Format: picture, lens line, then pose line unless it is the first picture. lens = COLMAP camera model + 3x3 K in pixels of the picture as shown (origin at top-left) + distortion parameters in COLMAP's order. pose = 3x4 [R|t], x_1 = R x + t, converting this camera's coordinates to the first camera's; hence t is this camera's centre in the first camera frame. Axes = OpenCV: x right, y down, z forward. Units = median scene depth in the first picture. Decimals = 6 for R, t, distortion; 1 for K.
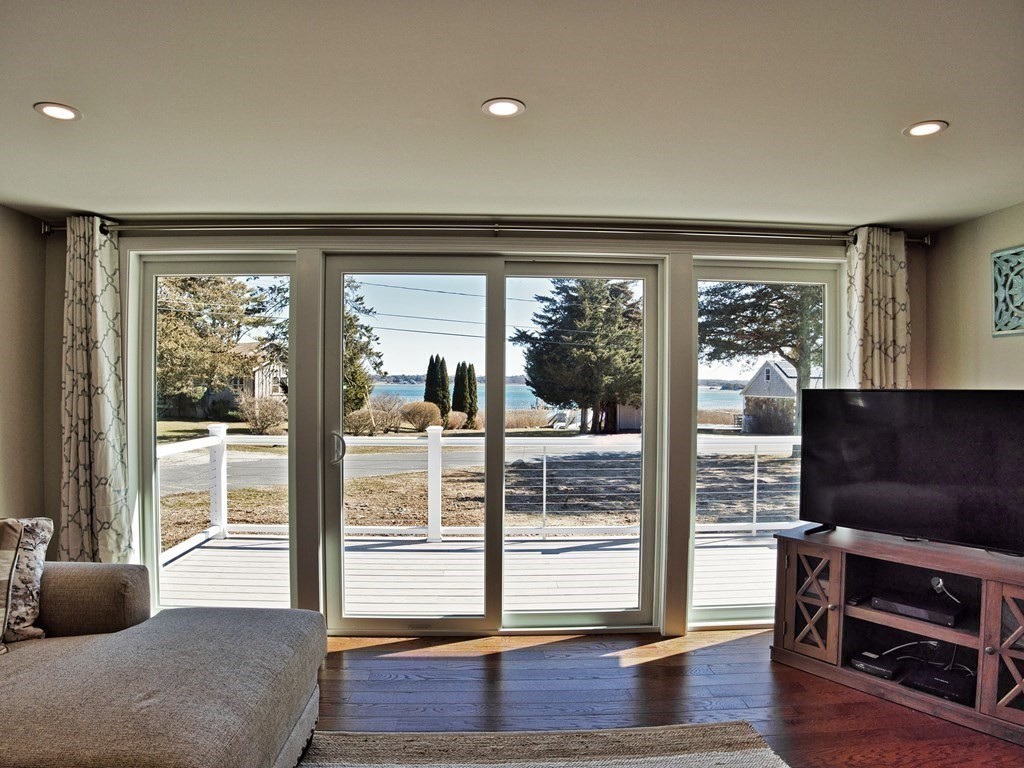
lens RADIAL K [[623.5, 0, 507.3], [0, 623.5, 388.6], [0, 0, 1]] dist [-0.129913, 0.047965]
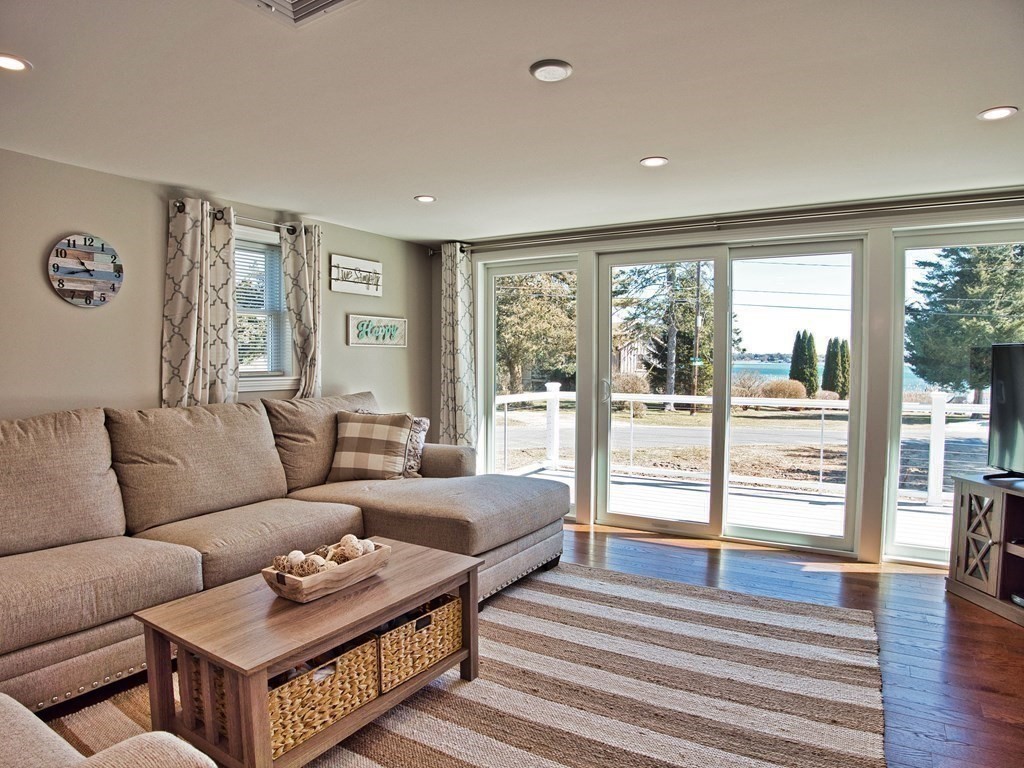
lens RADIAL K [[623.5, 0, 507.3], [0, 623.5, 388.6], [0, 0, 1]] dist [-0.129913, 0.047965]
pose [[0.834553, 0.021027, -0.550525, 0.296469], [-0.001789, 0.999370, 0.035459, 0.037553], [0.550924, -0.028607, 0.834065, -0.289427]]
